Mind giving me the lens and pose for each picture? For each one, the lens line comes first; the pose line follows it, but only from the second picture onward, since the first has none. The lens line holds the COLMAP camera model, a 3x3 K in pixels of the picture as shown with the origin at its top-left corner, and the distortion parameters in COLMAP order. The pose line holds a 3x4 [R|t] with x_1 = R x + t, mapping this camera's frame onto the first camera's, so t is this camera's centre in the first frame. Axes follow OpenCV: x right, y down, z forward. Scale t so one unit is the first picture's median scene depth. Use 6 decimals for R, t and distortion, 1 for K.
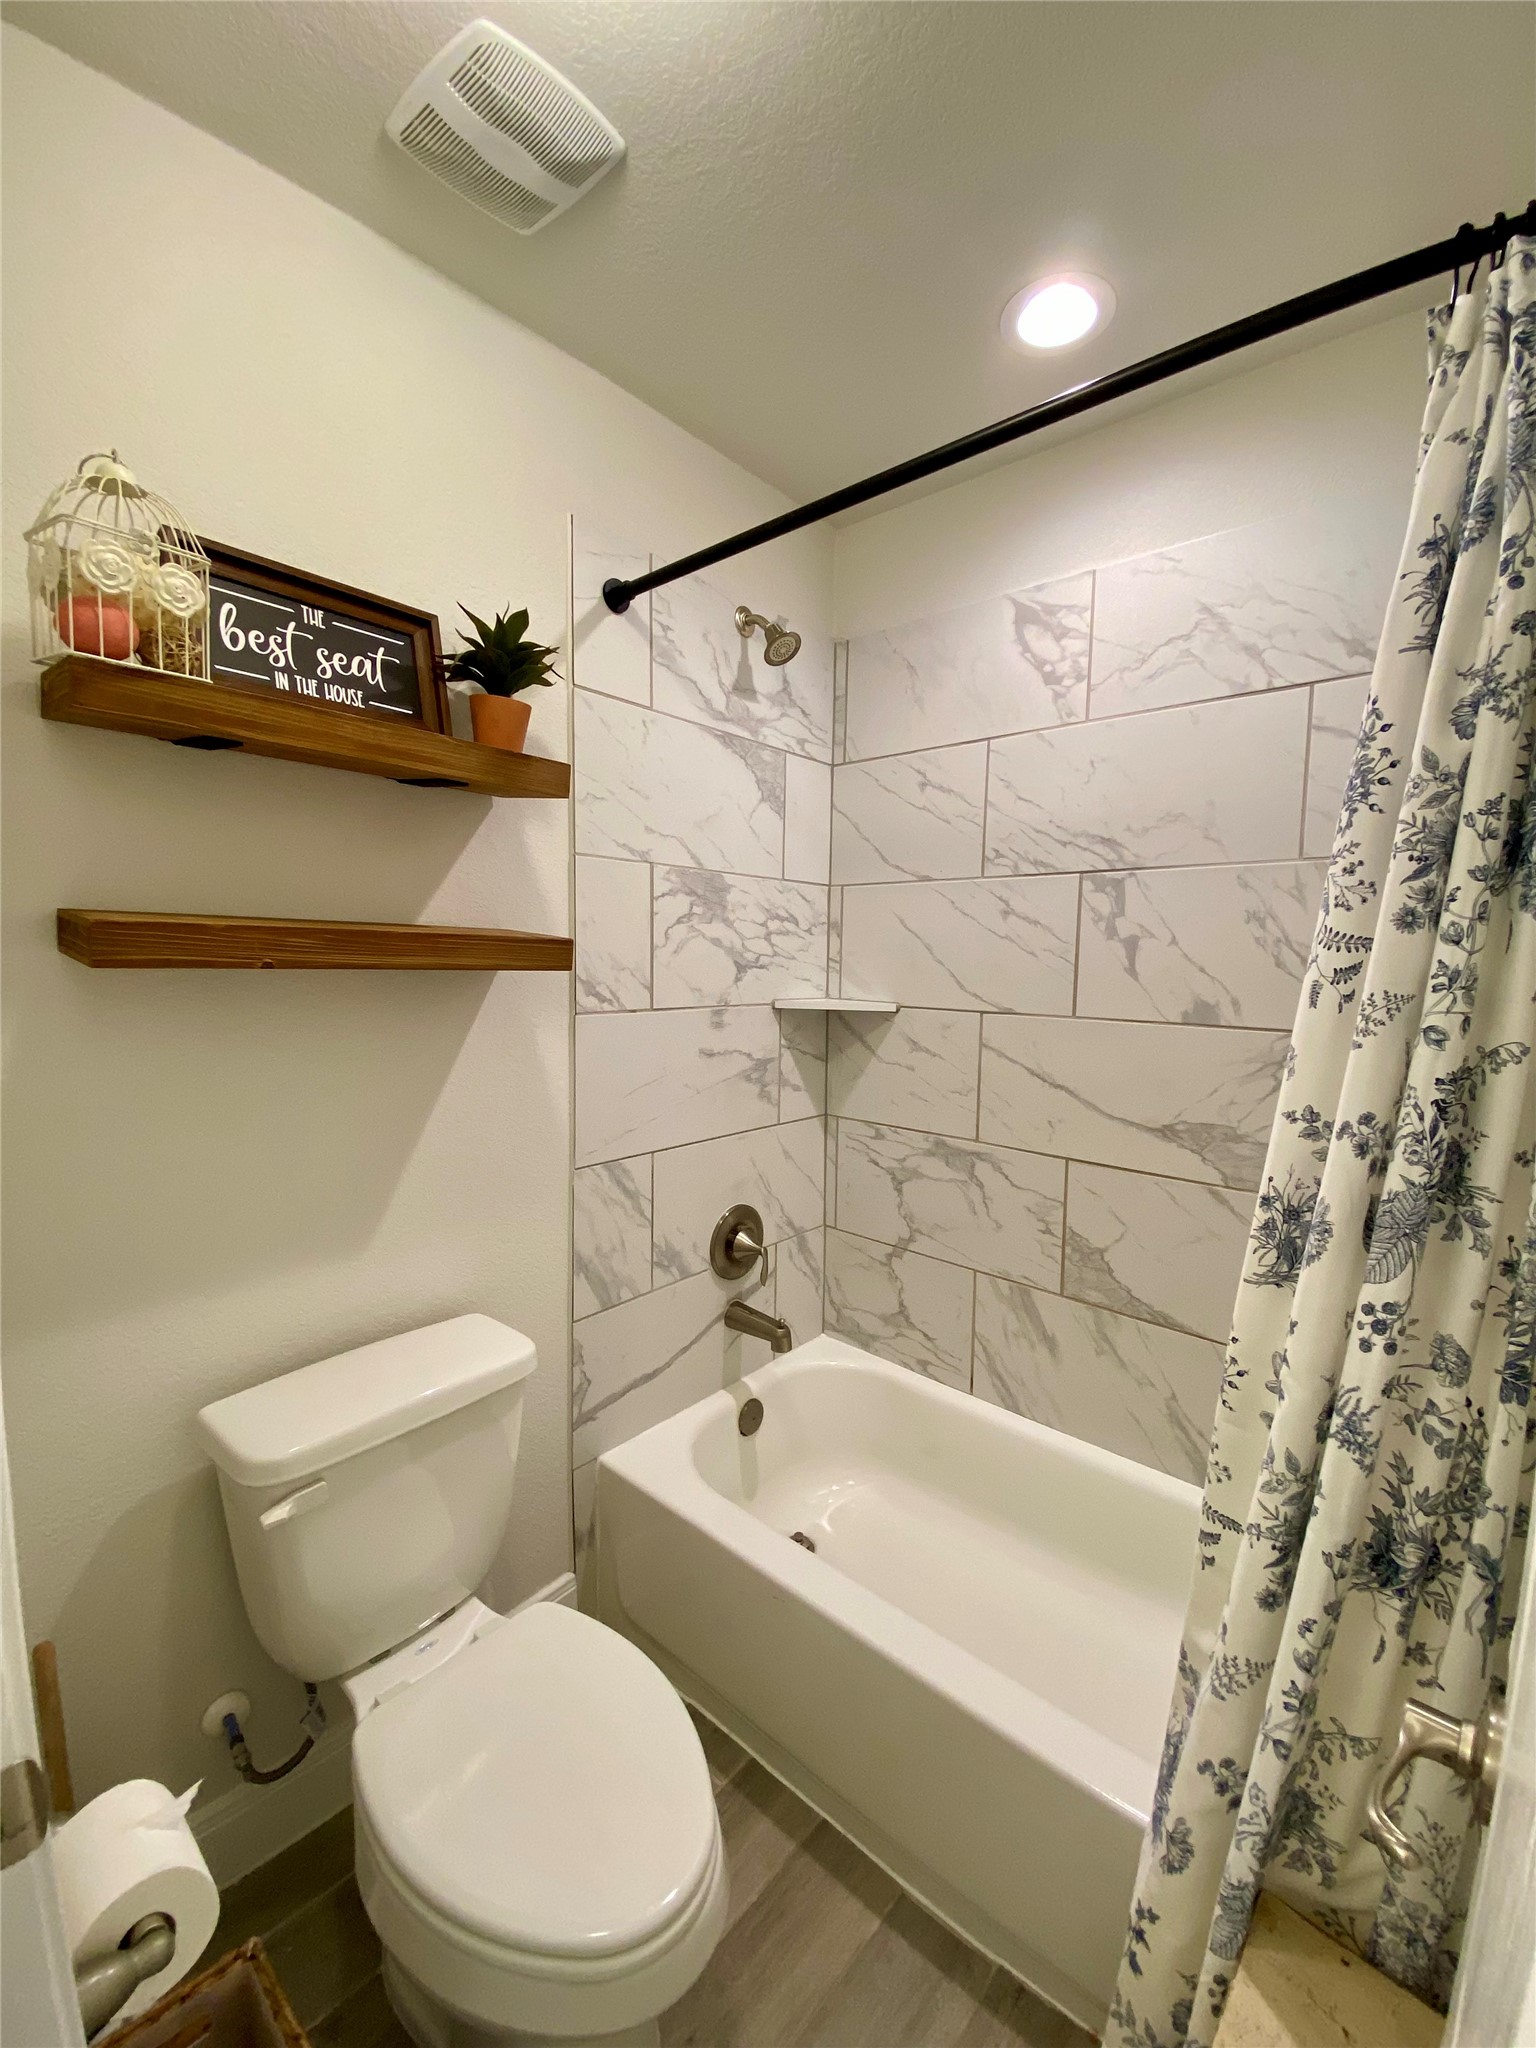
lens RADIAL K [[834.3, 0, 768.0], [0, 834.3, 1024.0], [0, 0, 1]] dist [0.008405, -0.014417]
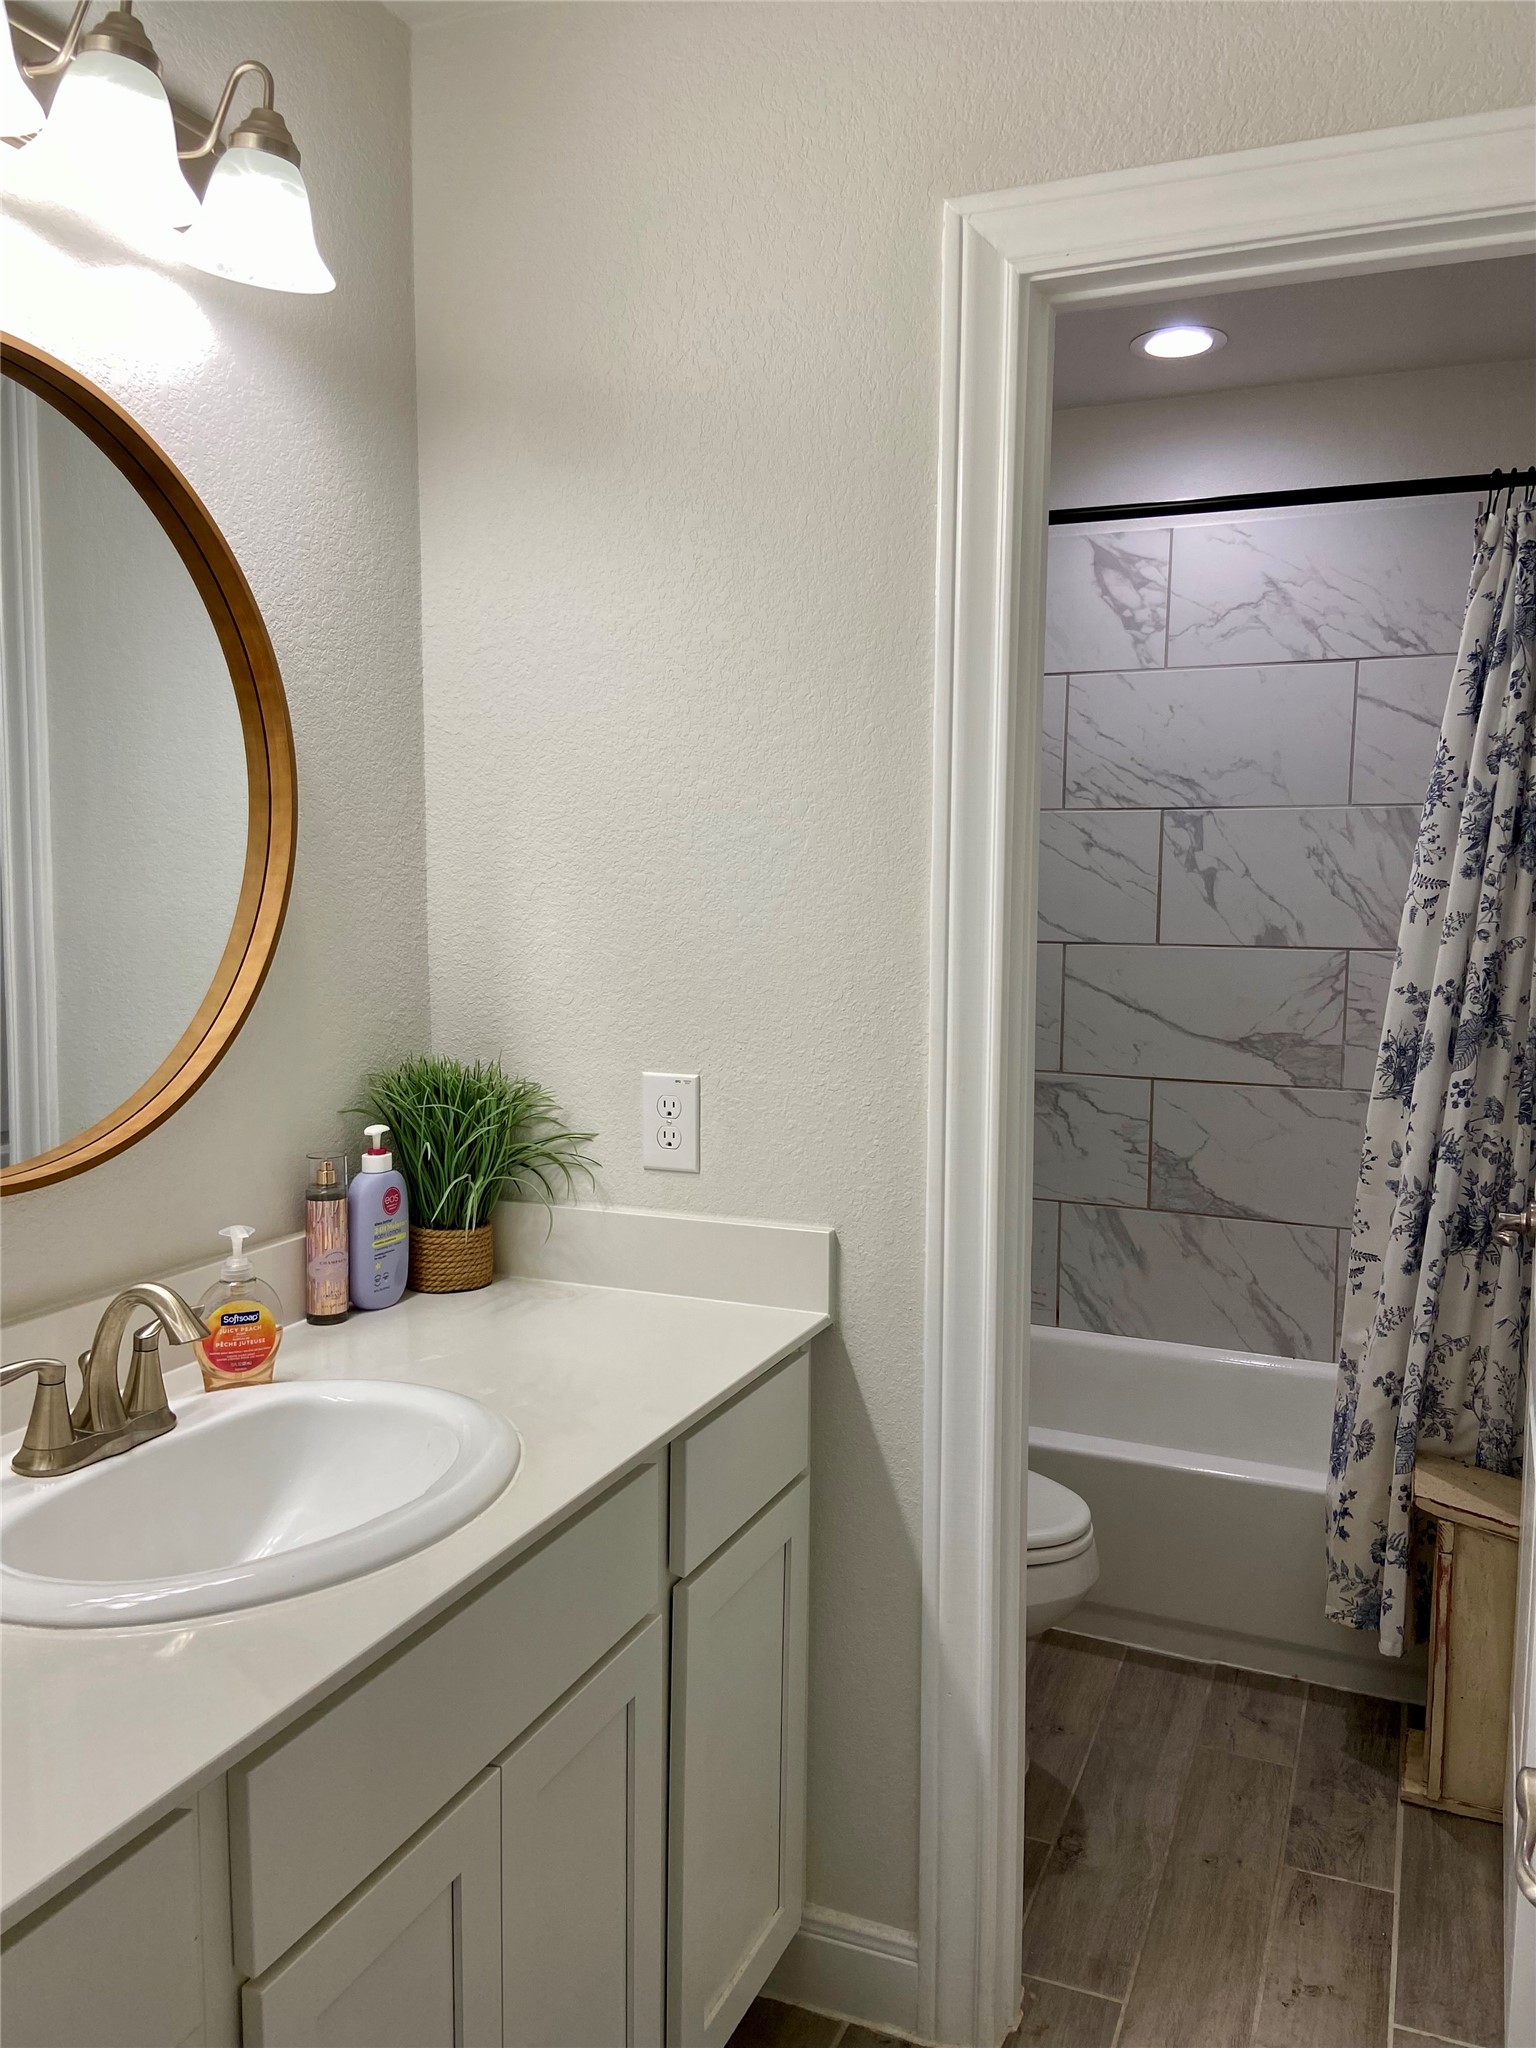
lens RADIAL K [[1590.1, 0, 768.0], [0, 1590.1, 1024.0], [0, 0, 1]] dist [0.065891, -0.000962]
pose [[0.945402, -0.038334, 0.323644, -1.699033], [0.033395, 0.999226, 0.020803, 0.076851], [-0.324191, -0.008859, 0.945950, -1.704493]]
